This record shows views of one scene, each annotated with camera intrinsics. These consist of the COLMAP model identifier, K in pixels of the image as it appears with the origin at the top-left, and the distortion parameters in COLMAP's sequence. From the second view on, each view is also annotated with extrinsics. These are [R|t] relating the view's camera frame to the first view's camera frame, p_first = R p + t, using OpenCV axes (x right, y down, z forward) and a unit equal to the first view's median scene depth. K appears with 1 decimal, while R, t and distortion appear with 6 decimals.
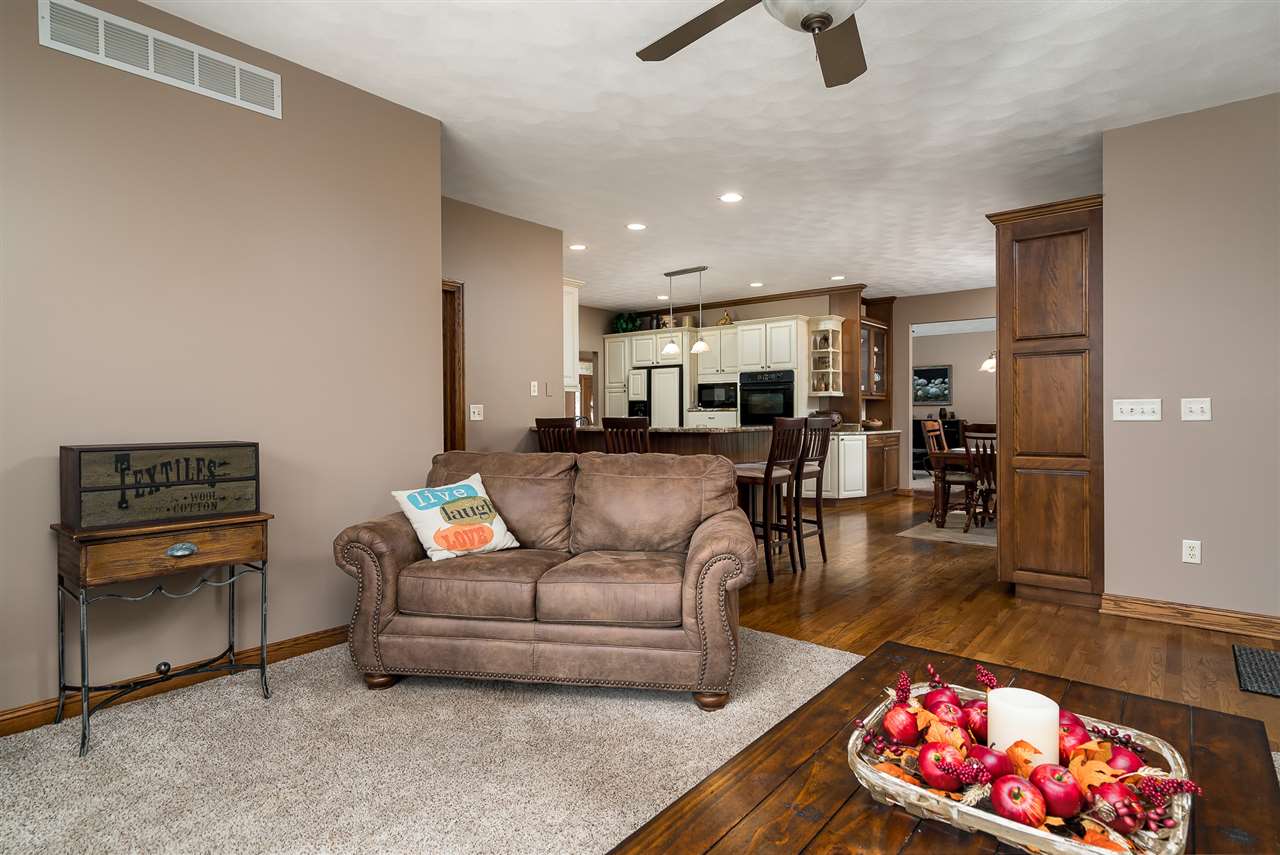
lens RADIAL K [[660.1, 0, 635.3], [0, 660.1, 419.5], [0, 0, 1]] dist [0.000631, 0.001074]
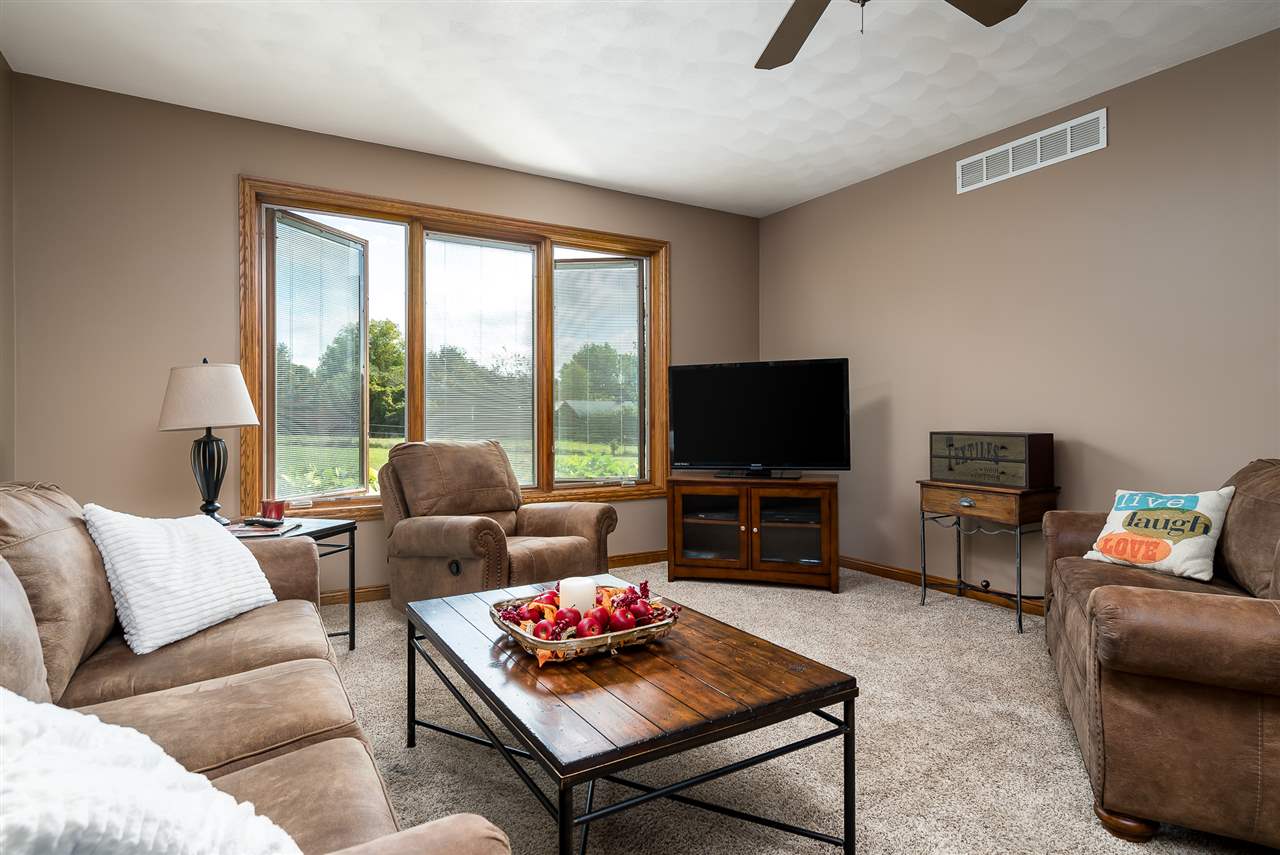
lens RADIAL K [[660.1, 0, 635.3], [0, 660.1, 419.5], [0, 0, 1]] dist [0.000631, 0.001074]
pose [[-0.320581, 0.010739, -0.947160, 0.958161], [-0.003997, 0.999911, 0.012690, -0.007233], [0.947213, 0.007854, -0.320509, 0.747501]]
